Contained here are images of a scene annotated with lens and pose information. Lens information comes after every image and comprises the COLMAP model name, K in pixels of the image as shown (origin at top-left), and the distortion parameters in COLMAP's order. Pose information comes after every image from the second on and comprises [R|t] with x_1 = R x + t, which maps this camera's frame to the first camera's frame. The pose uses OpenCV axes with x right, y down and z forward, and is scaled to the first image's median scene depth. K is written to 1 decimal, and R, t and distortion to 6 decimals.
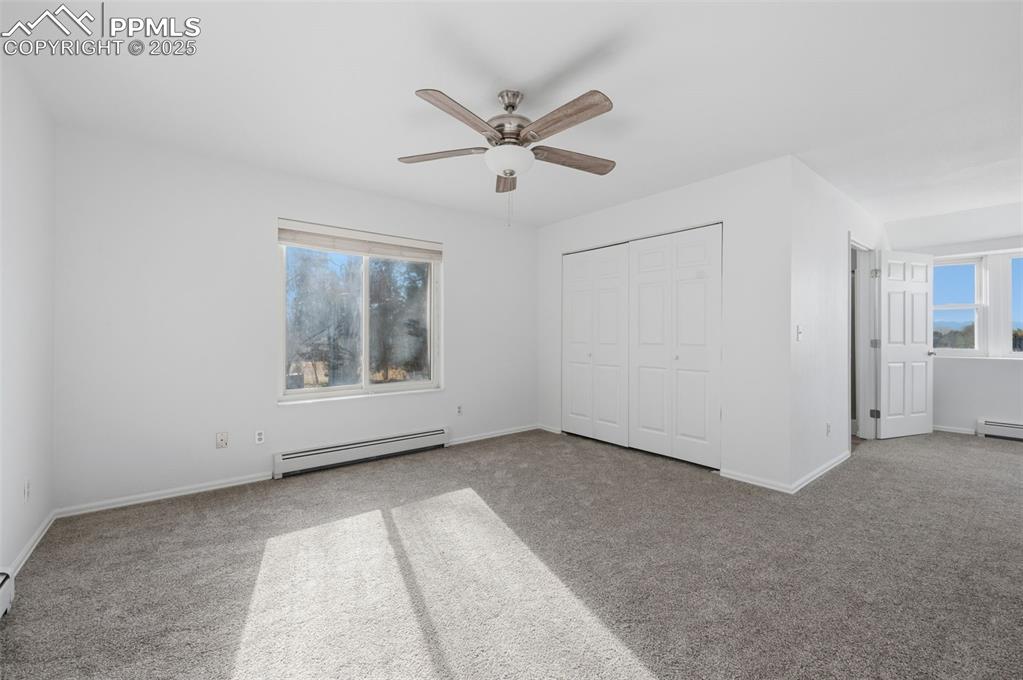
lens RADIAL K [[417.4, 0, 513.8], [0, 417.4, 335.5], [0, 0, 1]] dist [0.003164, 0.000149]
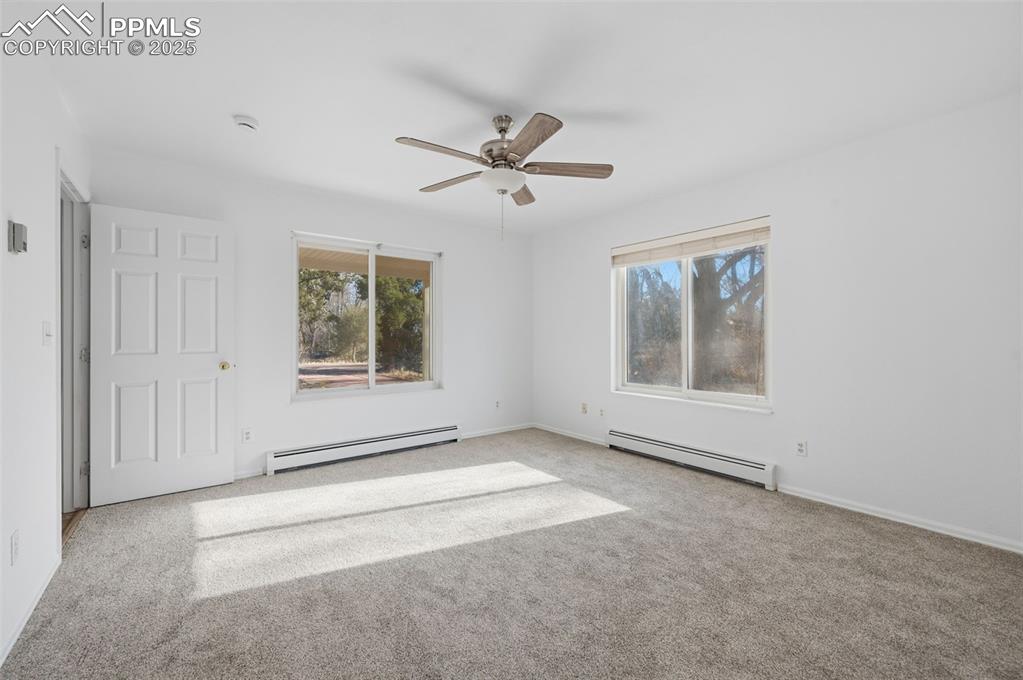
lens RADIAL K [[417.4, 0, 510.4], [0, 417.4, 336.8], [0, 0, 1]] dist [0.003164, 0.000149]
pose [[-0.021534, -0.001679, -0.999767, 0.708364], [-0.001678, 0.999997, -0.001644, -0.002935], [0.999767, 0.001642, -0.021537, 0.673324]]
